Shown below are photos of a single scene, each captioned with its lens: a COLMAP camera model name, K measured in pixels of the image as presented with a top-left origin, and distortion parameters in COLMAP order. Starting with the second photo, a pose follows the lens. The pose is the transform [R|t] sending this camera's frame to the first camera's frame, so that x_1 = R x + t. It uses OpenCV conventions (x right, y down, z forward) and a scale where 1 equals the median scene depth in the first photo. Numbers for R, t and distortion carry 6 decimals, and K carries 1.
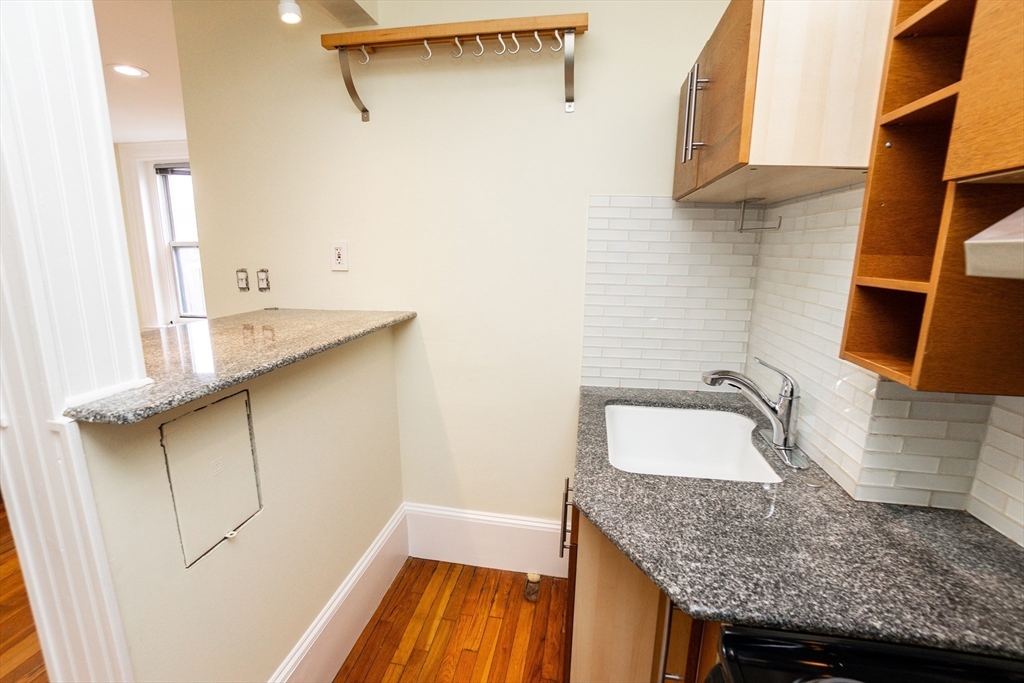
lens RADIAL K [[456.5, 0, 518.3], [0, 456.5, 334.4], [0, 0, 1]] dist [-0.048451, 0.012067]
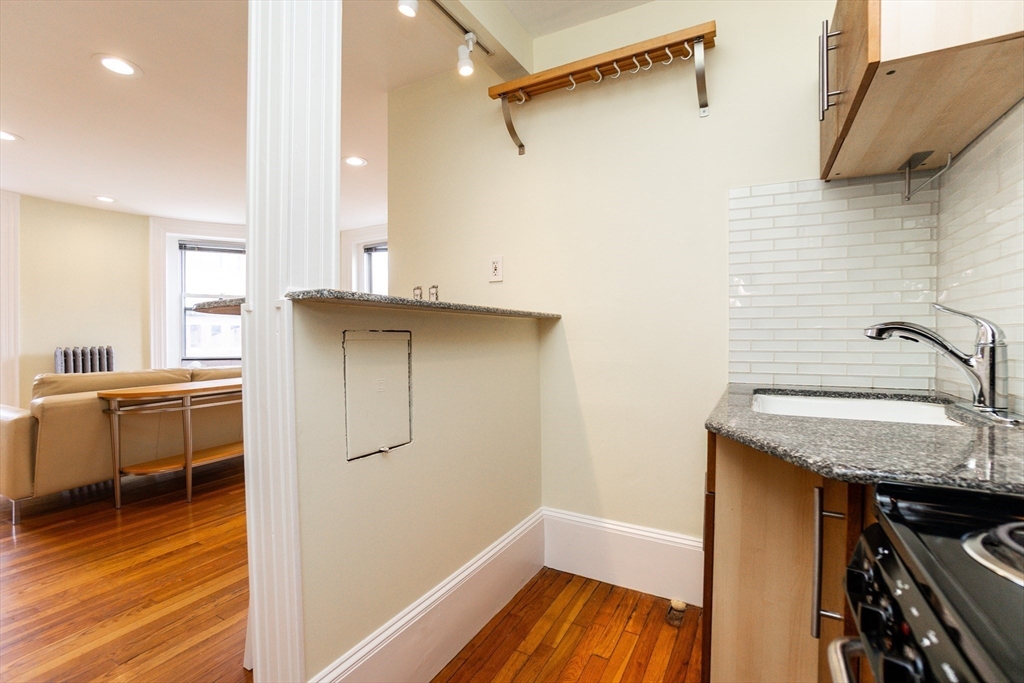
lens RADIAL K [[456.5, 0, 524.2], [0, 456.5, 335.3], [0, 0, 1]] dist [-0.048451, 0.012067]
pose [[0.947281, -0.016114, -0.319999, 0.044733], [-0.045920, 0.981596, -0.185368, 0.238421], [0.317096, 0.190290, 0.929107, -0.012063]]
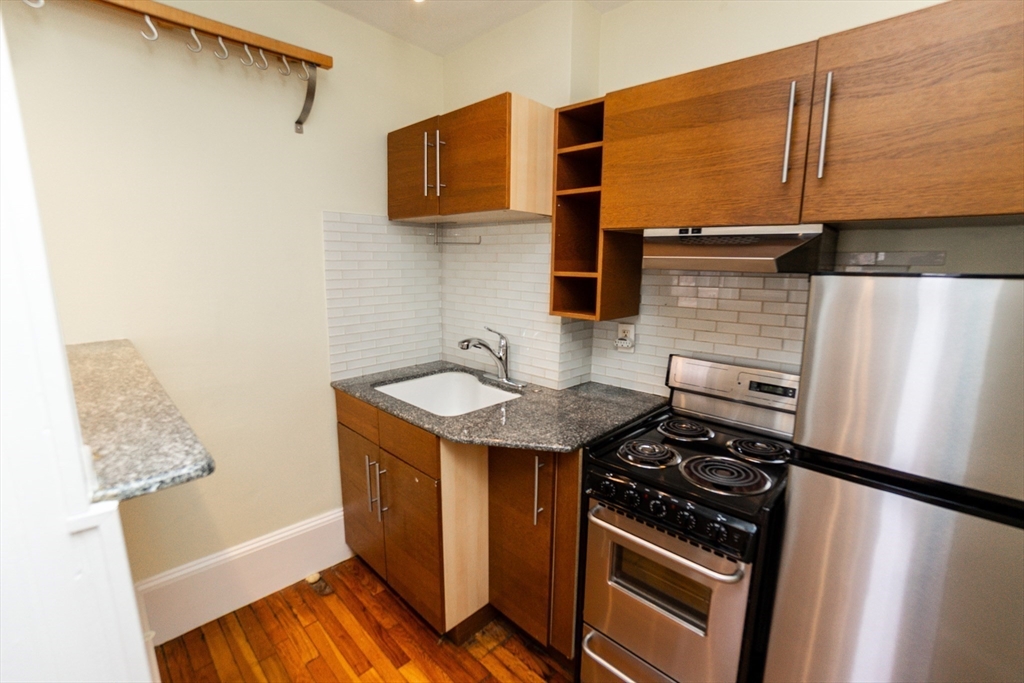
lens RADIAL K [[456.5, 0, 502.0], [0, 456.5, 327.0], [0, 0, 1]] dist [-0.048451, 0.012067]
pose [[0.587020, -0.129888, 0.799085, -0.544466], [0.145119, 0.987941, 0.053979, -0.018352], [-0.796460, 0.084276, 0.598790, 0.008351]]
